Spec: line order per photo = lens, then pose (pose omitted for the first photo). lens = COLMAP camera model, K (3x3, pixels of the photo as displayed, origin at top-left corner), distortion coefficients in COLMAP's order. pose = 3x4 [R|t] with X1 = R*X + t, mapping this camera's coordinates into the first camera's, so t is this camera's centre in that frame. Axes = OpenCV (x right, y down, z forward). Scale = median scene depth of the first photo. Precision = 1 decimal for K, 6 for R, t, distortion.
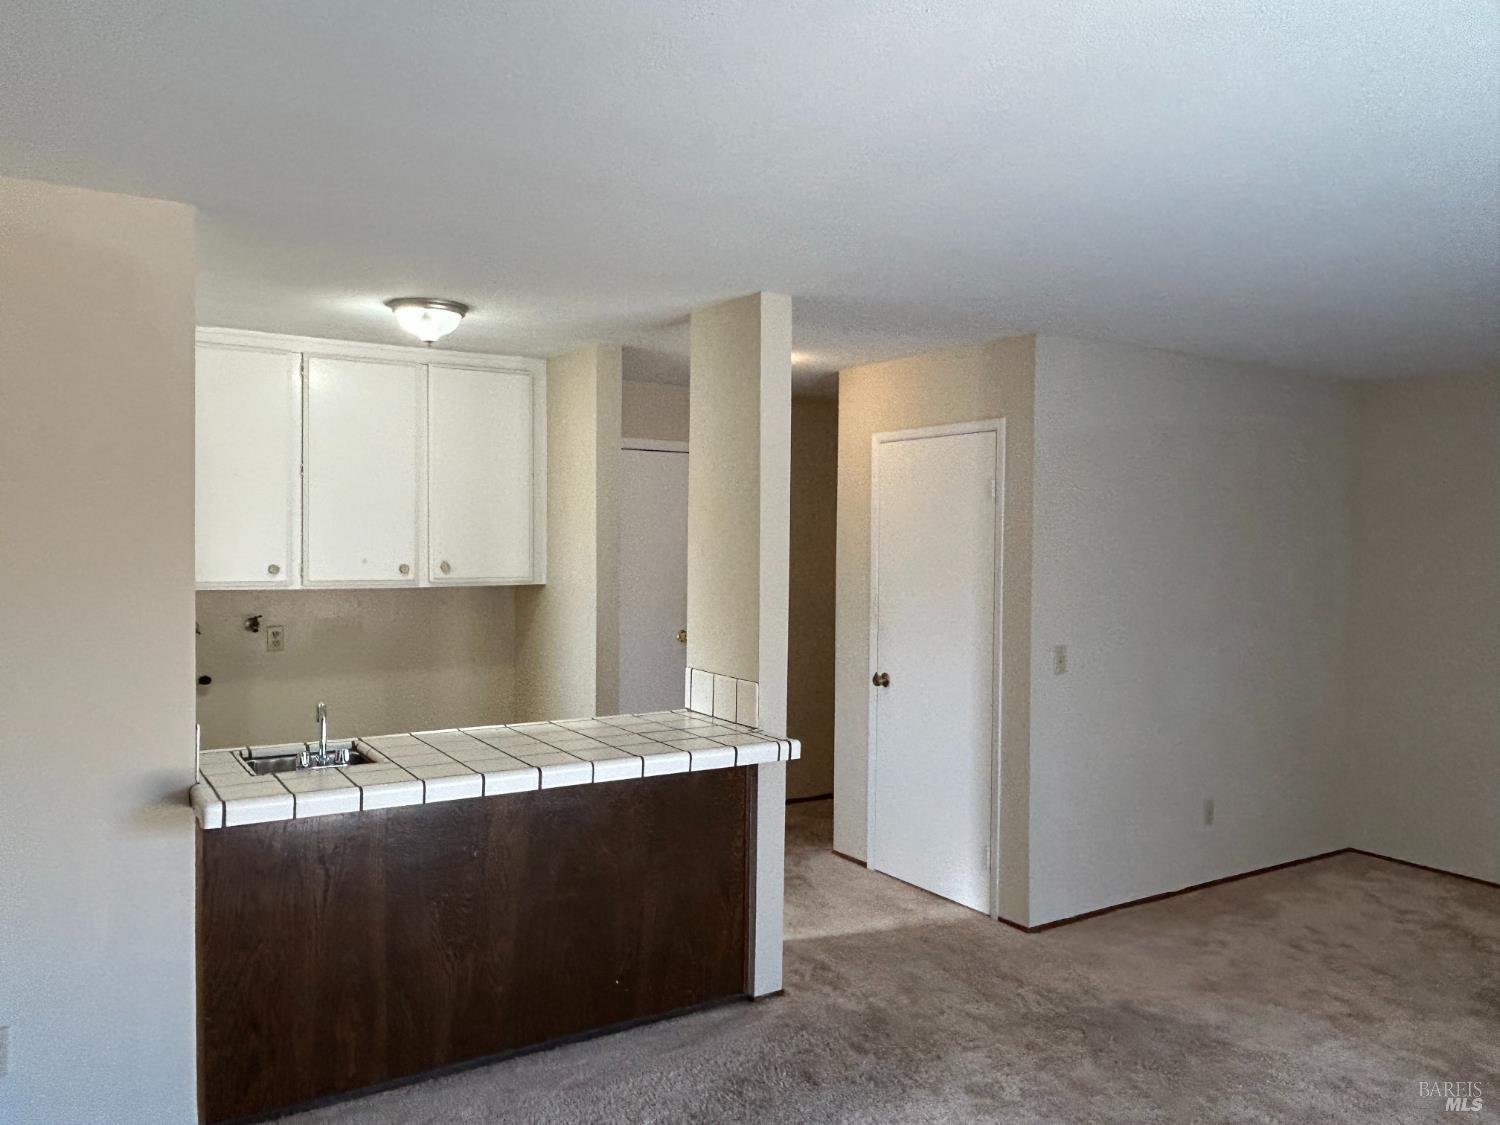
lens RADIAL K [[1110.7, 0, 754.4], [0, 1110.7, 559.4], [0, 0, 1]] dist [0.010620, -0.025927]
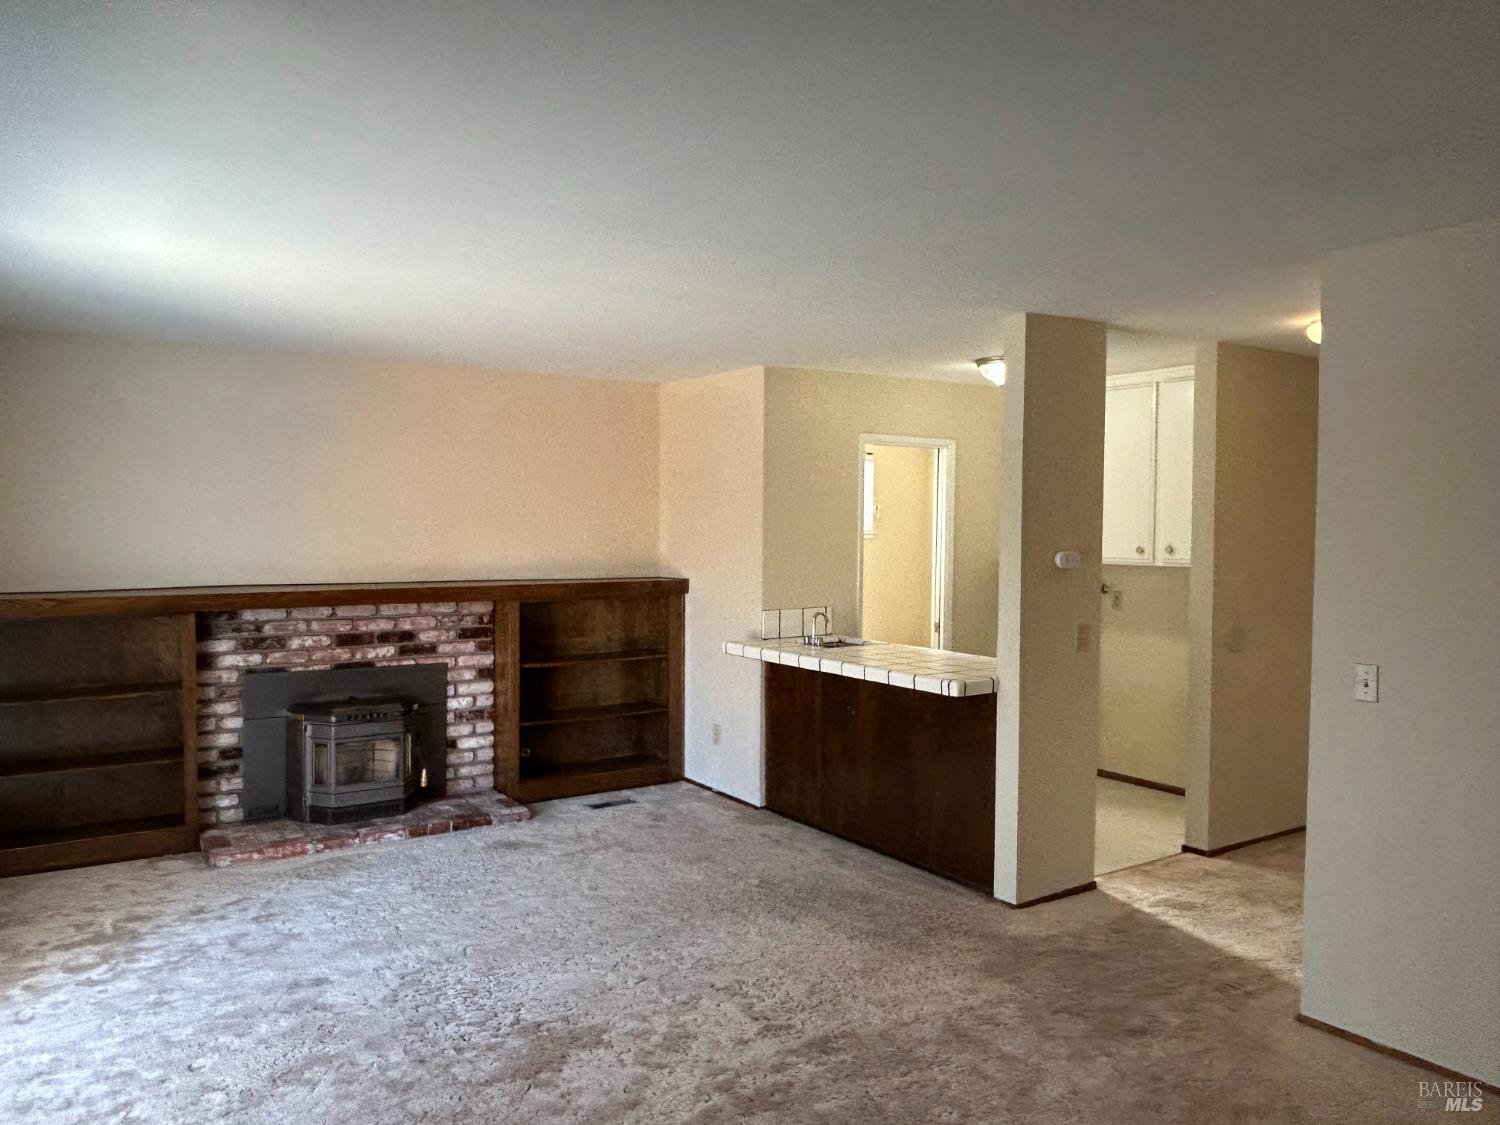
lens RADIAL K [[1110.7, 0, 755.6], [0, 1110.7, 562.6], [0, 0, 1]] dist [0.010620, -0.025927]
pose [[0.069986, 0.035217, -0.996926, 0.986694], [-0.040453, 0.998655, 0.032438, -0.000015], [0.996727, 0.038058, 0.071317, 0.536681]]
